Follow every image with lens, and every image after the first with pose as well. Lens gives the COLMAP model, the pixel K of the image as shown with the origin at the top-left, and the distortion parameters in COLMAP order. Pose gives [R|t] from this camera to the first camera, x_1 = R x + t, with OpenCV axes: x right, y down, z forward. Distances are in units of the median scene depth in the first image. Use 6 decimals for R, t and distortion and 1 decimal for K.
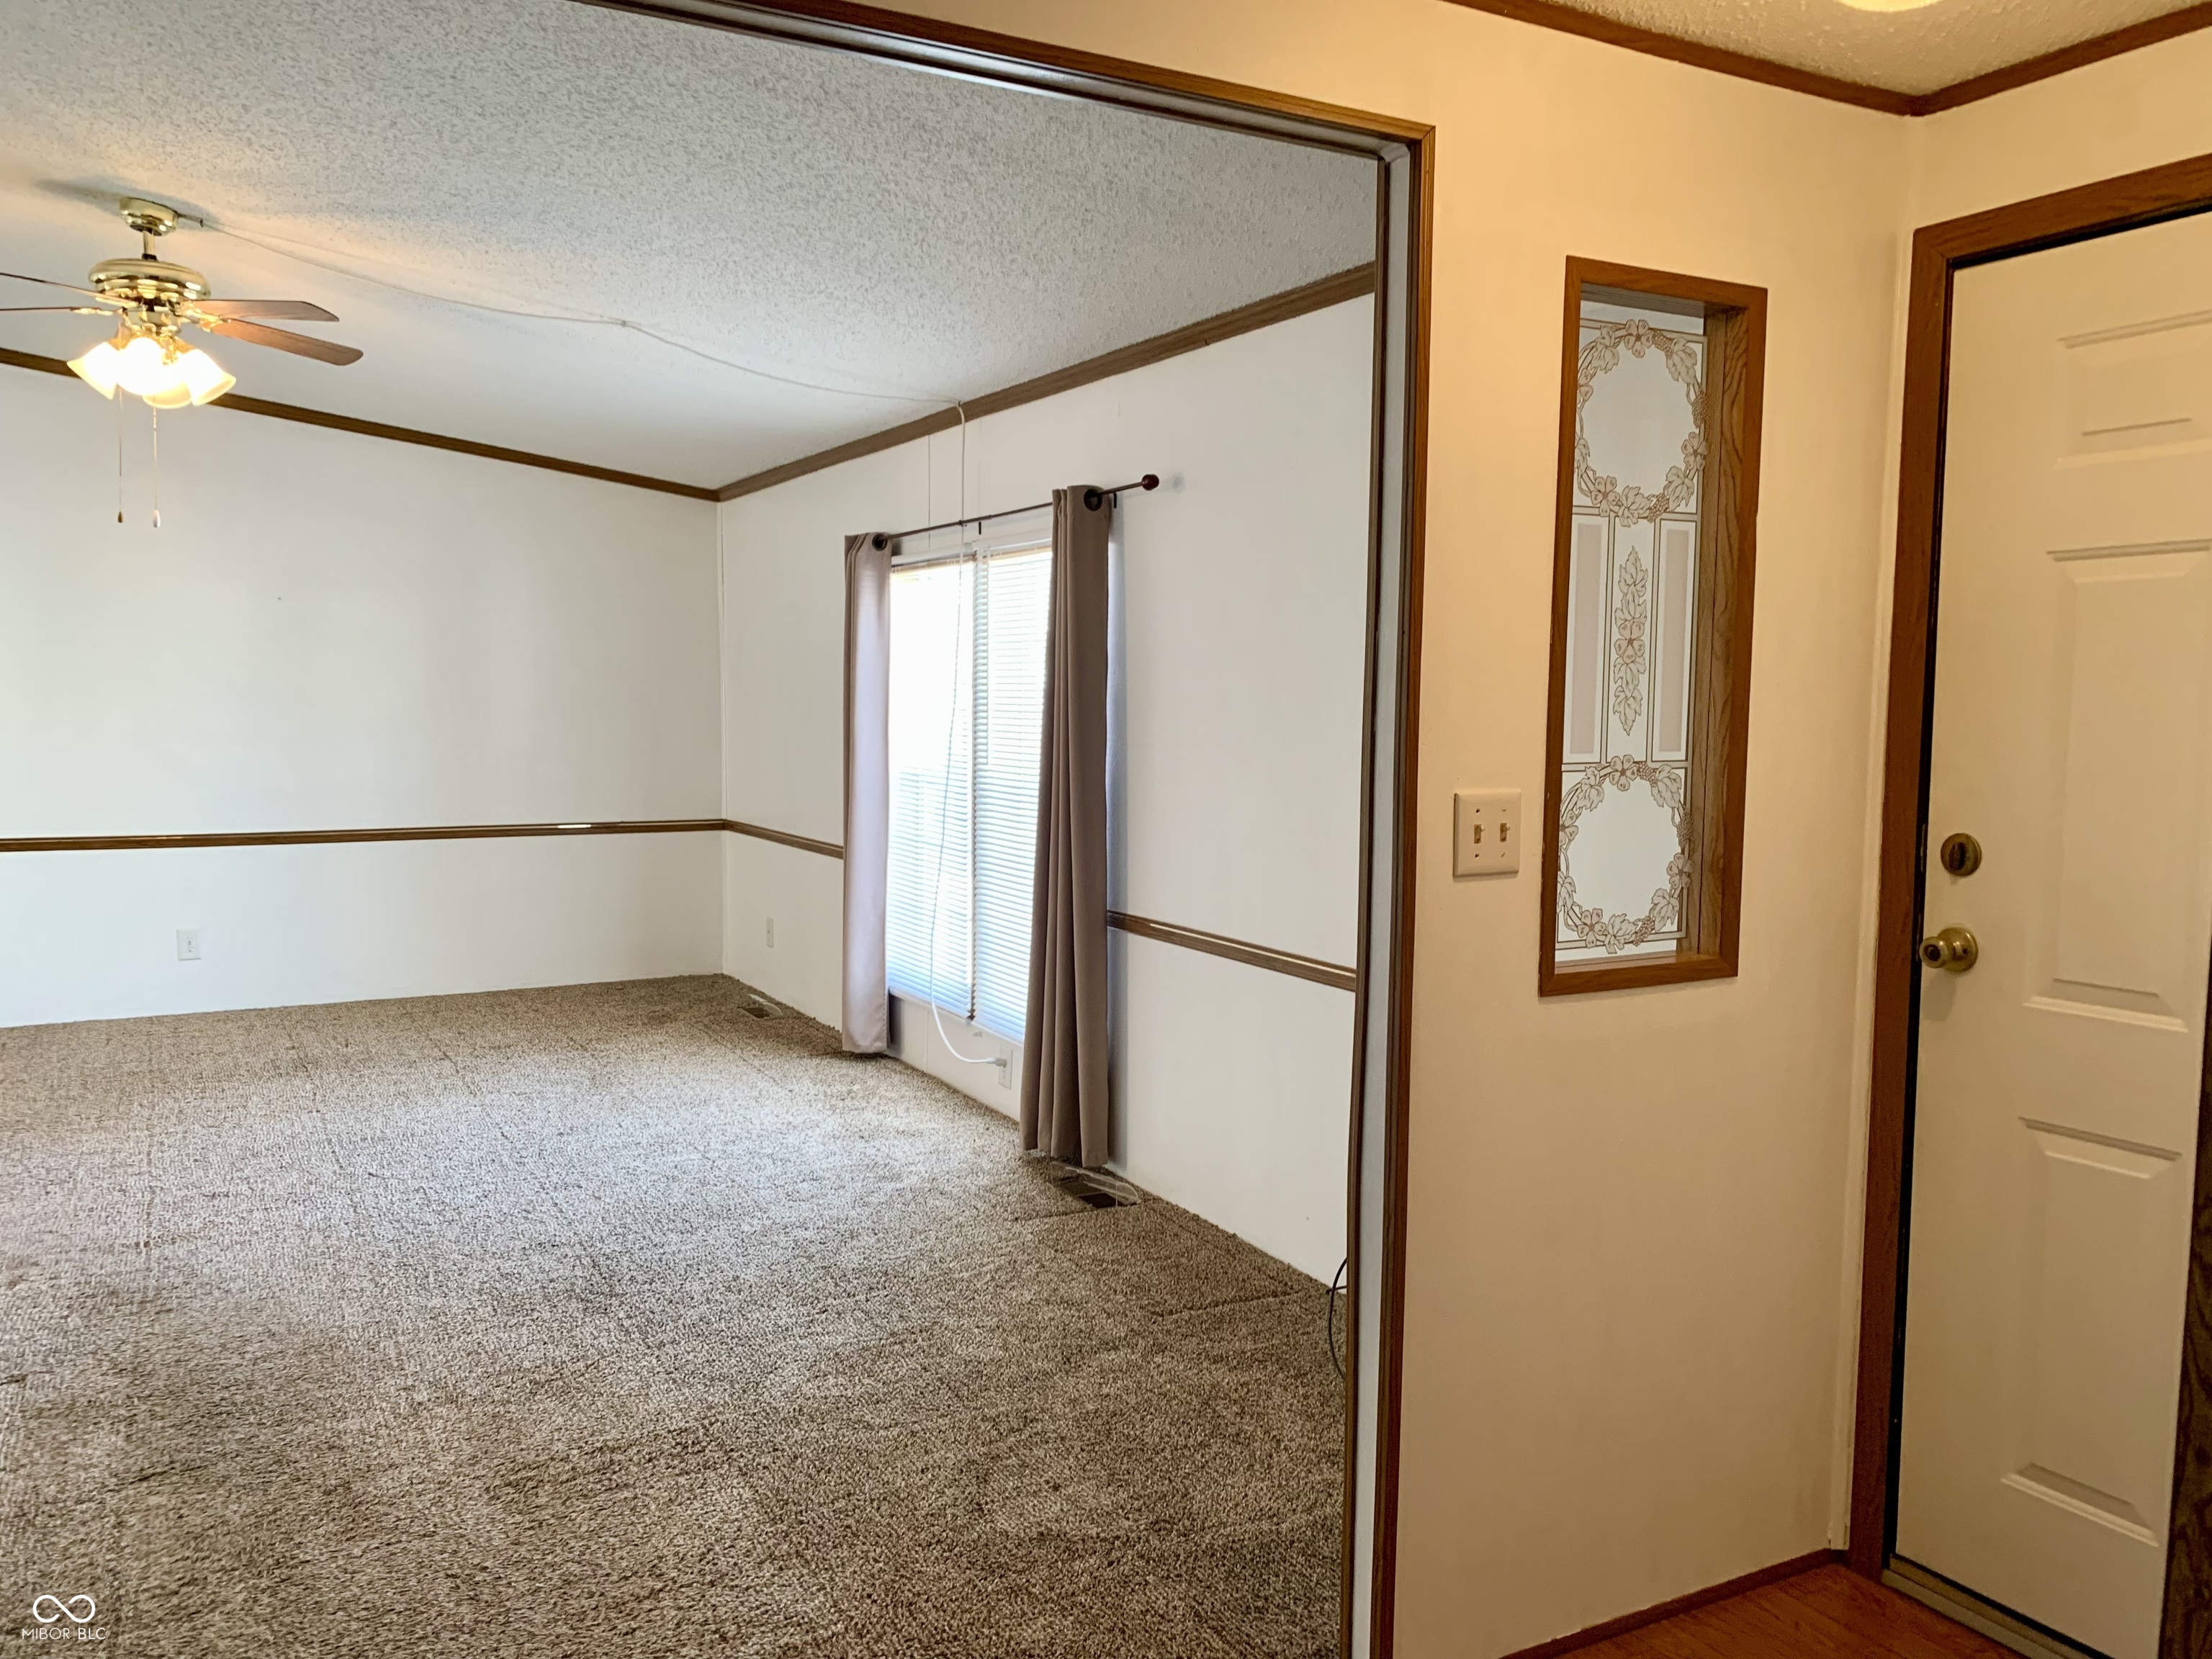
lens RADIAL K [[1710.8, 0, 1073.7], [0, 1710.8, 842.6], [0, 0, 1]] dist [0.051453, -0.060674]
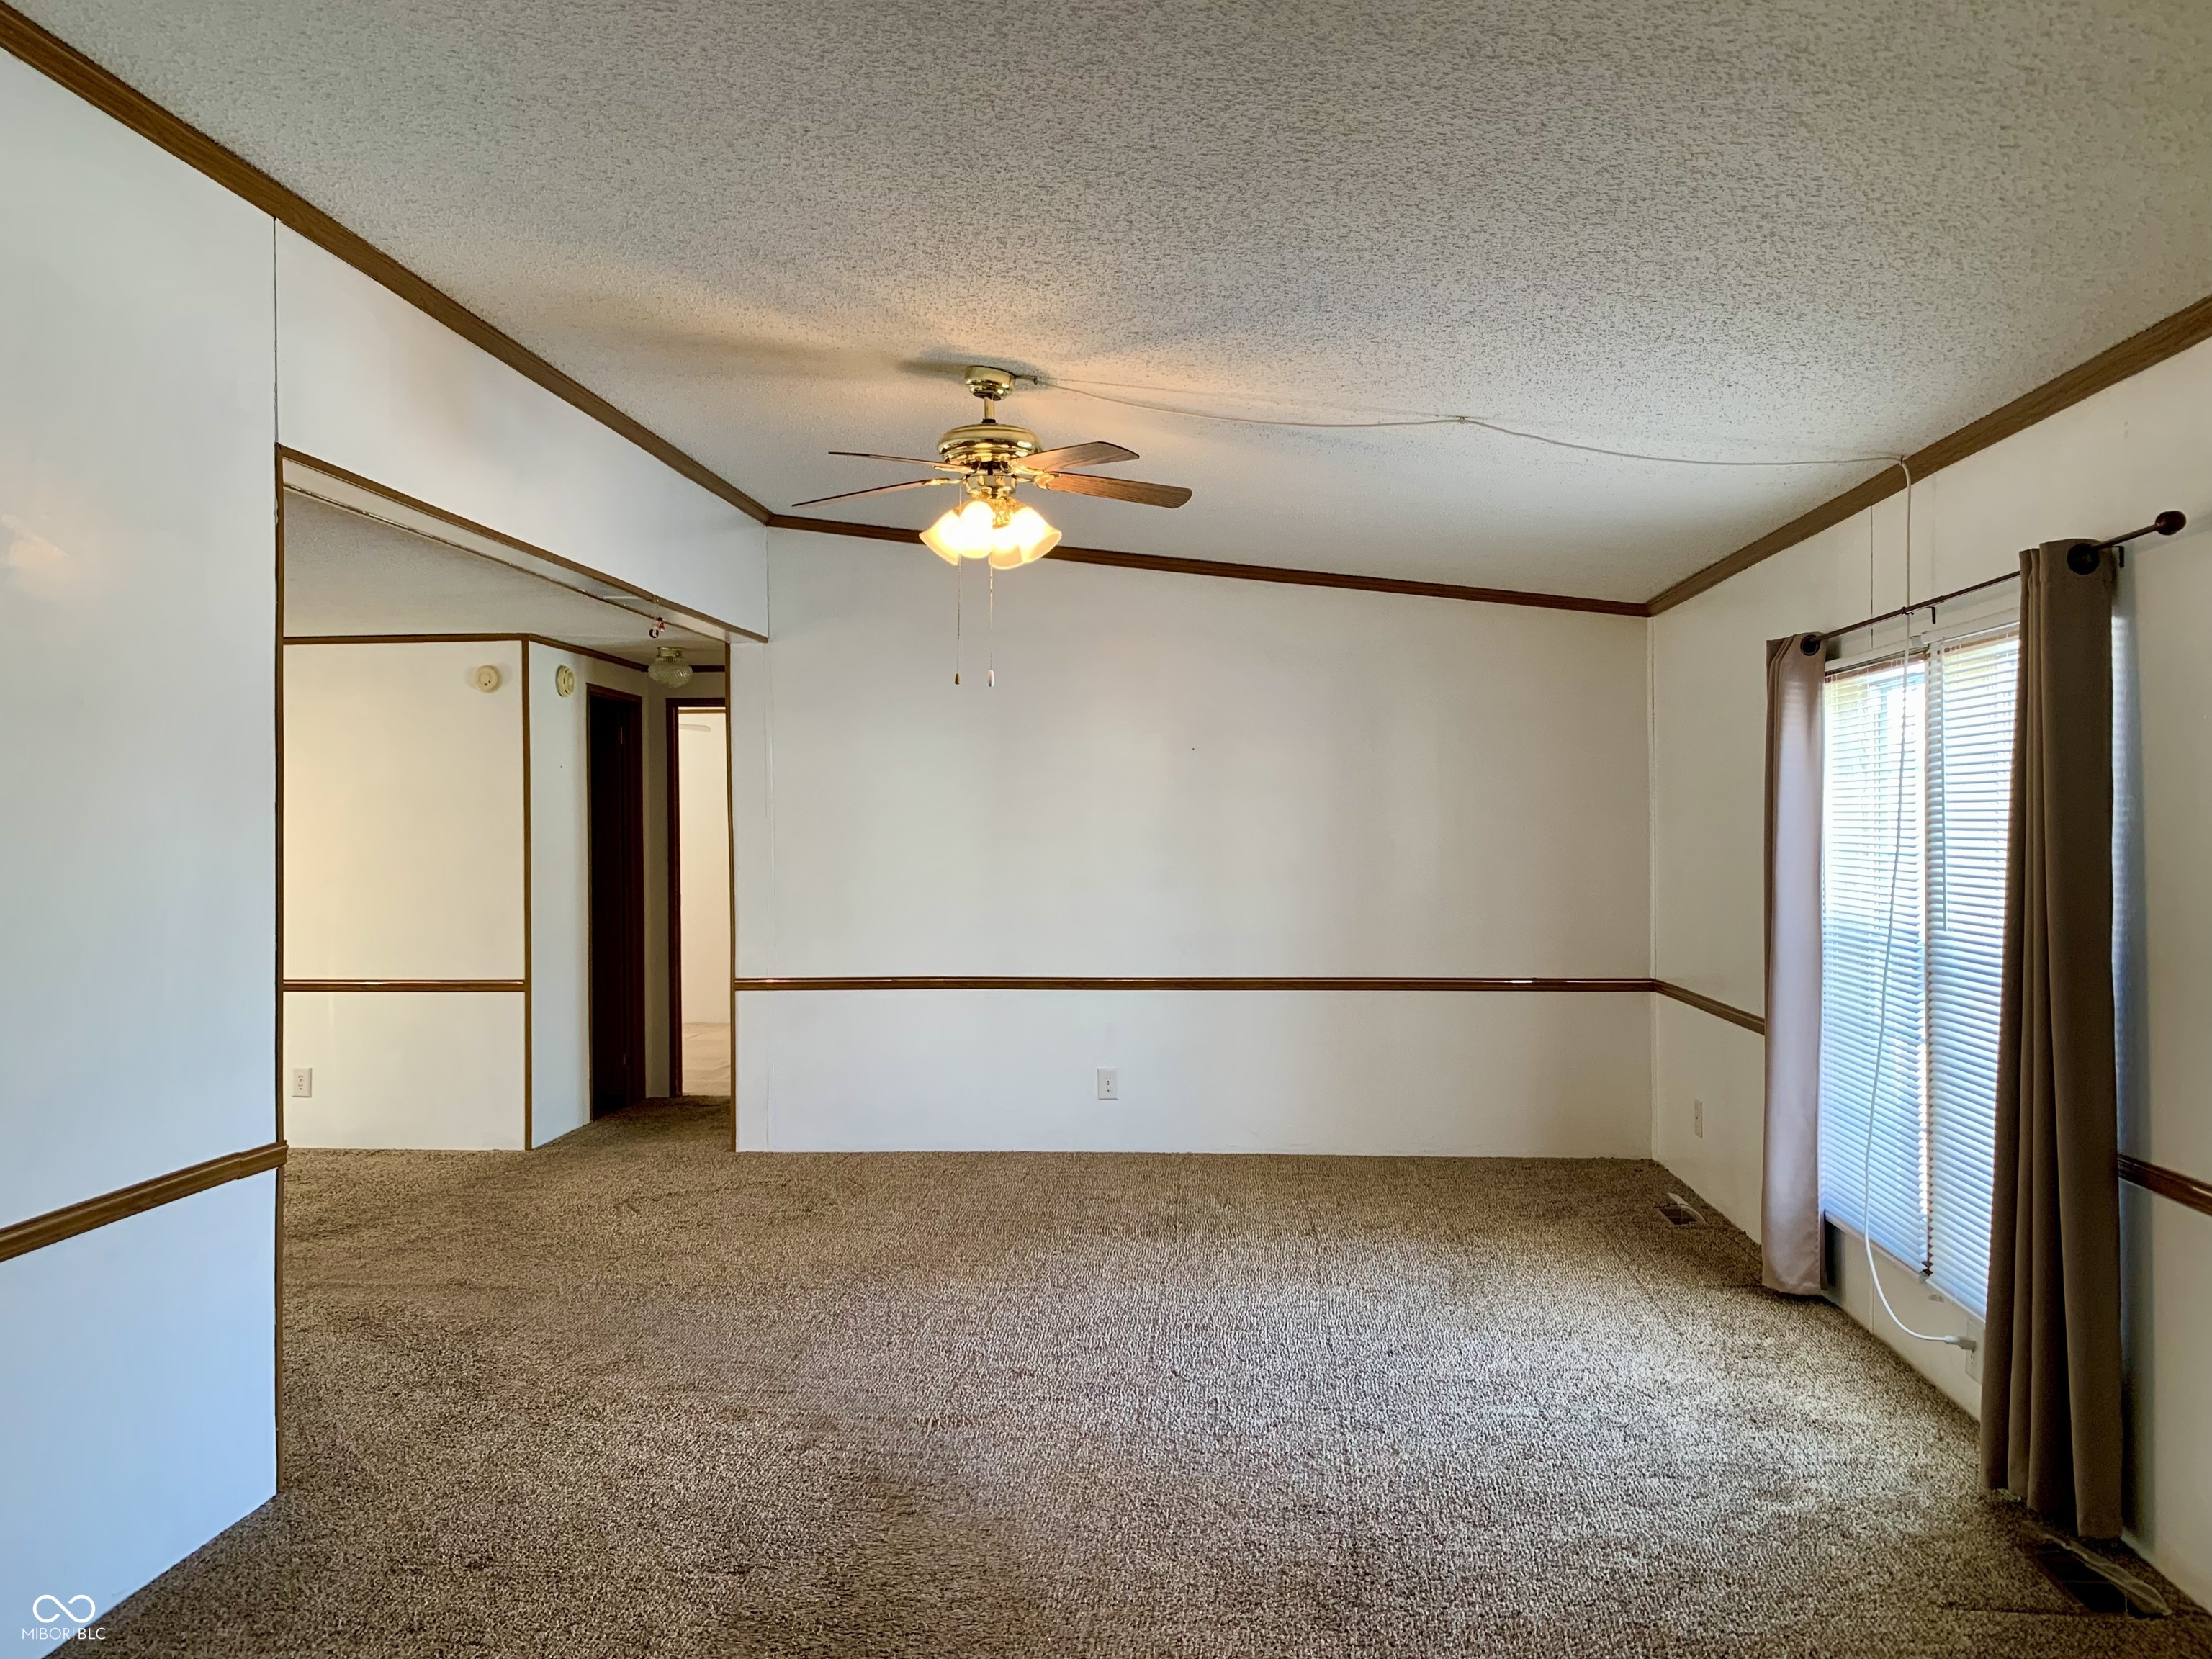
lens RADIAL K [[1710.8, 0, 1086.6], [0, 1710.8, 832.3], [0, 0, 1]] dist [0.051453, -0.060674]
pose [[0.836409, -0.014767, -0.547907, 0.060248], [-0.031049, 0.996755, -0.074262, -0.025305], [0.547226, 0.079125, 0.833237, 0.210257]]
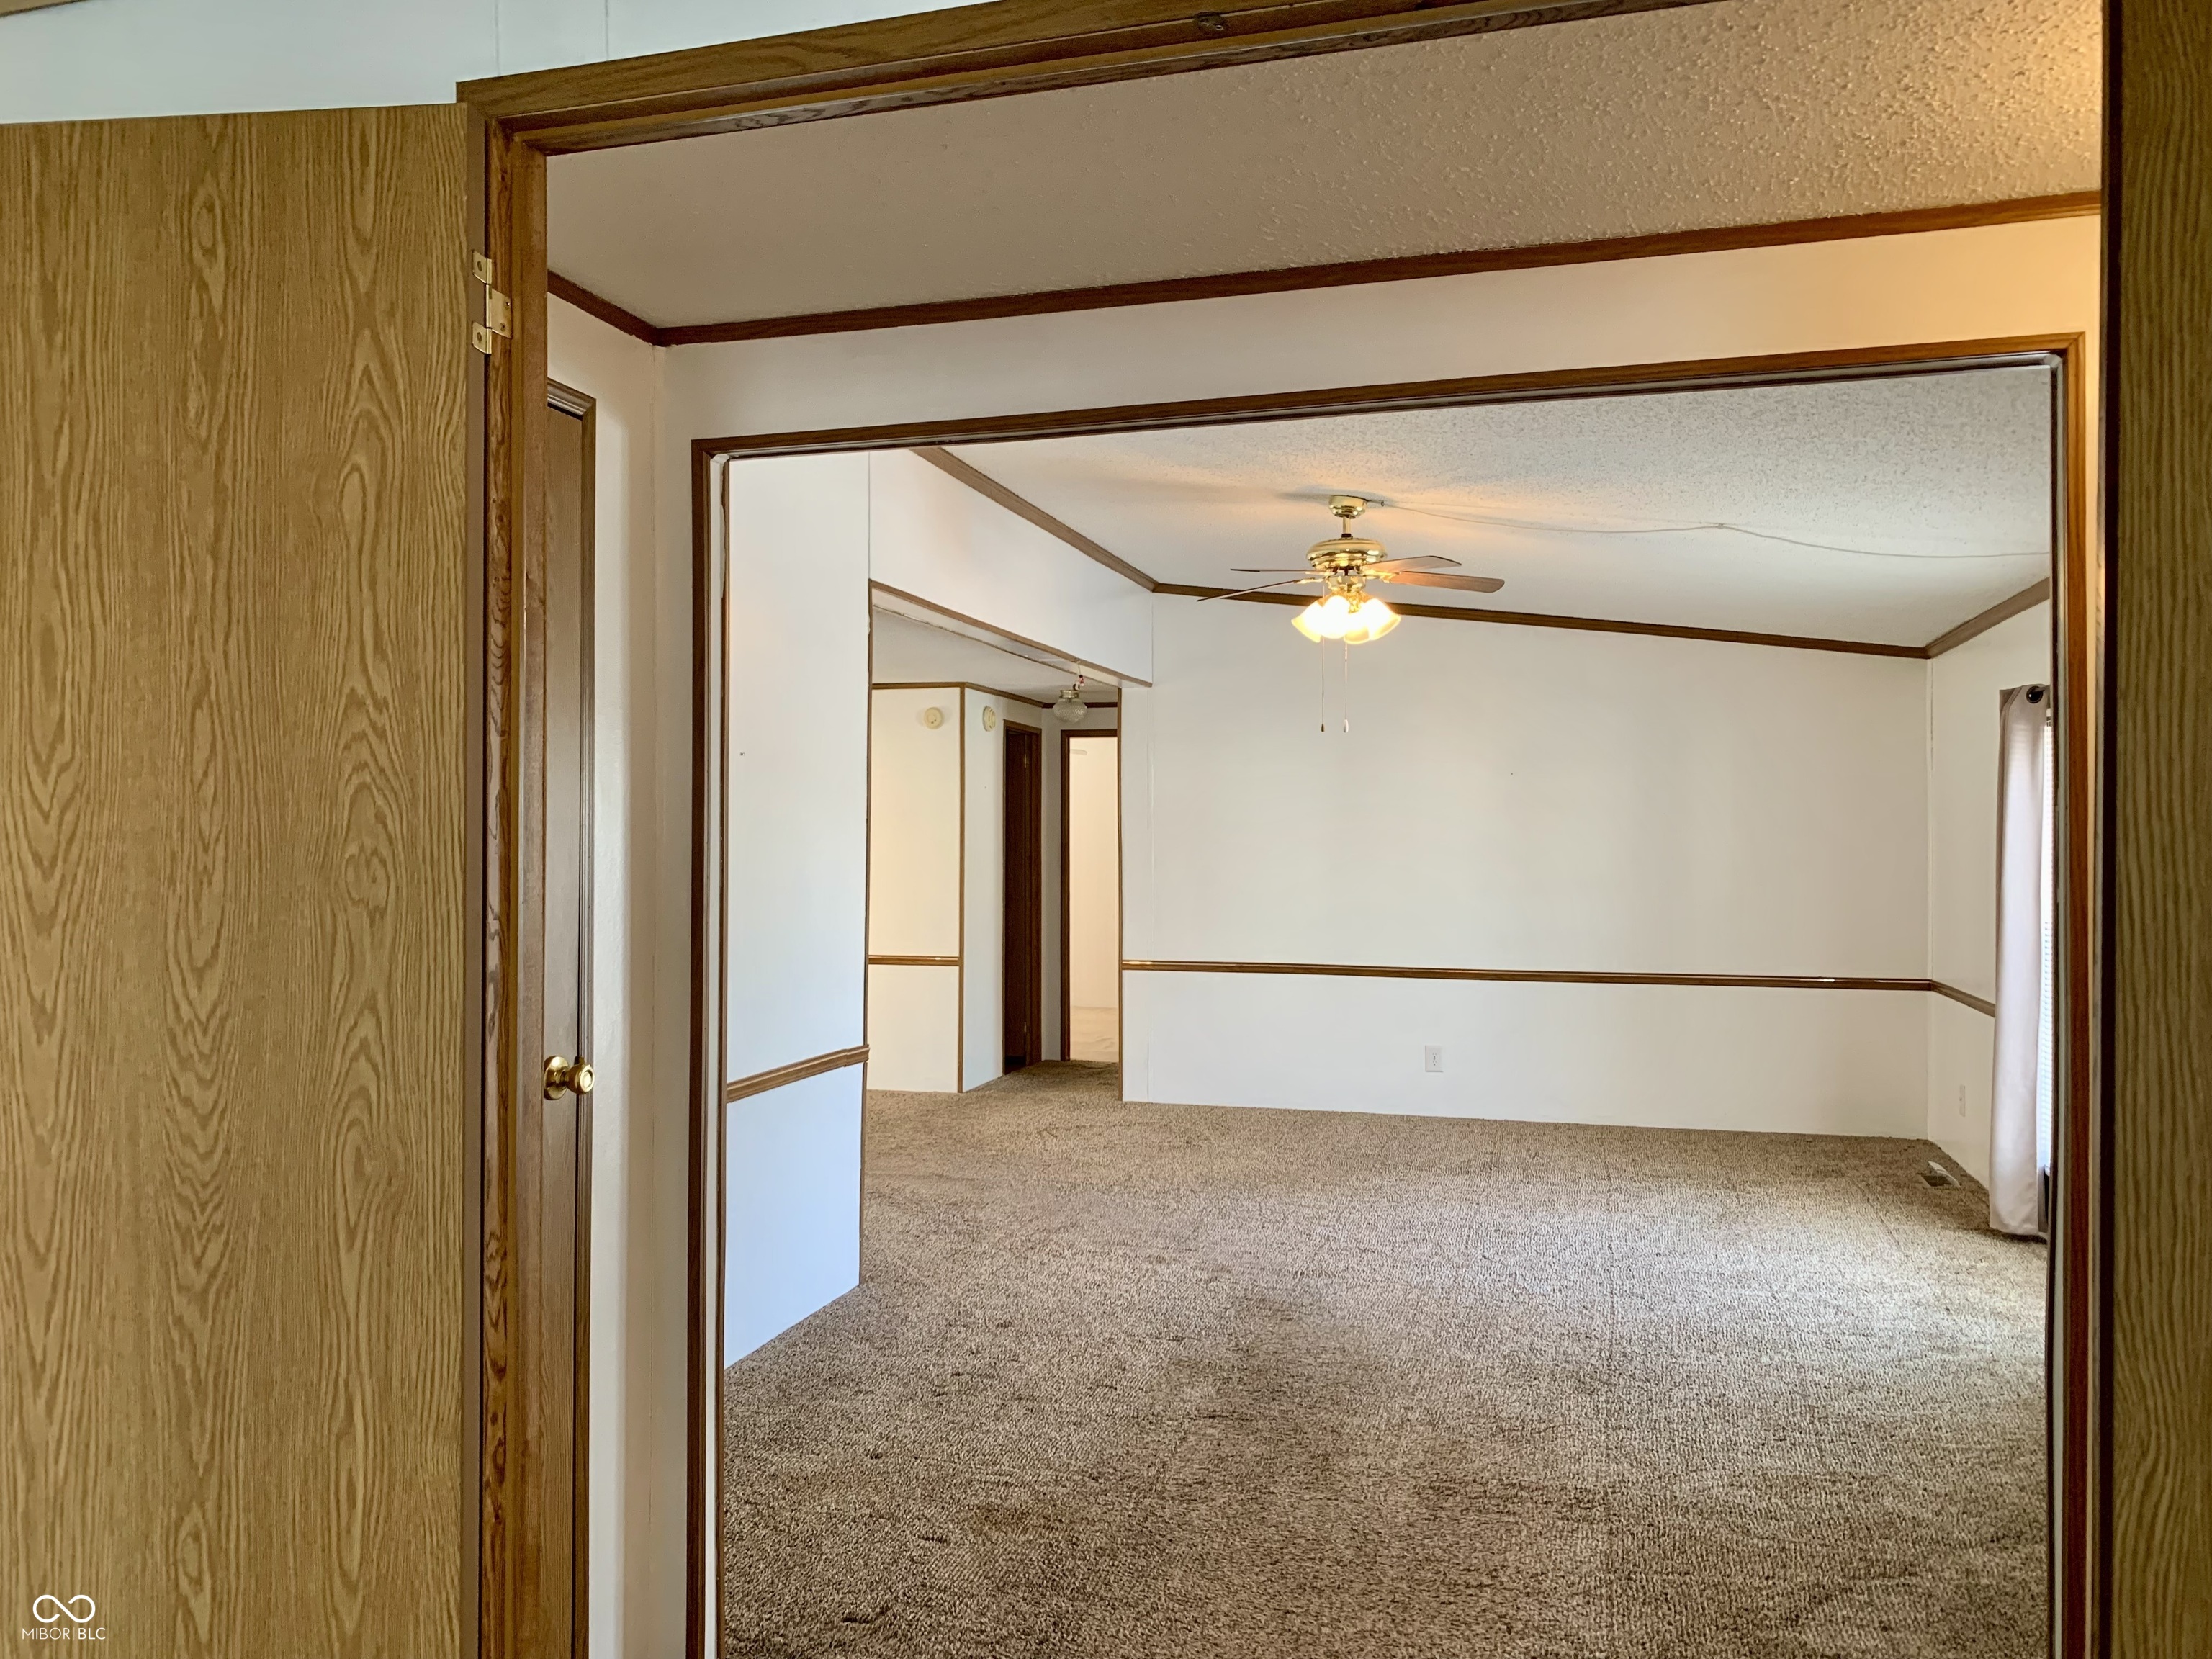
lens RADIAL K [[1710.8, 0, 1080.0], [0, 1710.8, 824.1], [0, 0, 1]] dist [0.051453, -0.060674]
pose [[0.716003, -0.014053, -0.697956, 0.247416], [-0.055353, 0.995507, -0.076829, 0.000810], [0.695900, 0.093644, 0.712007, -0.078489]]
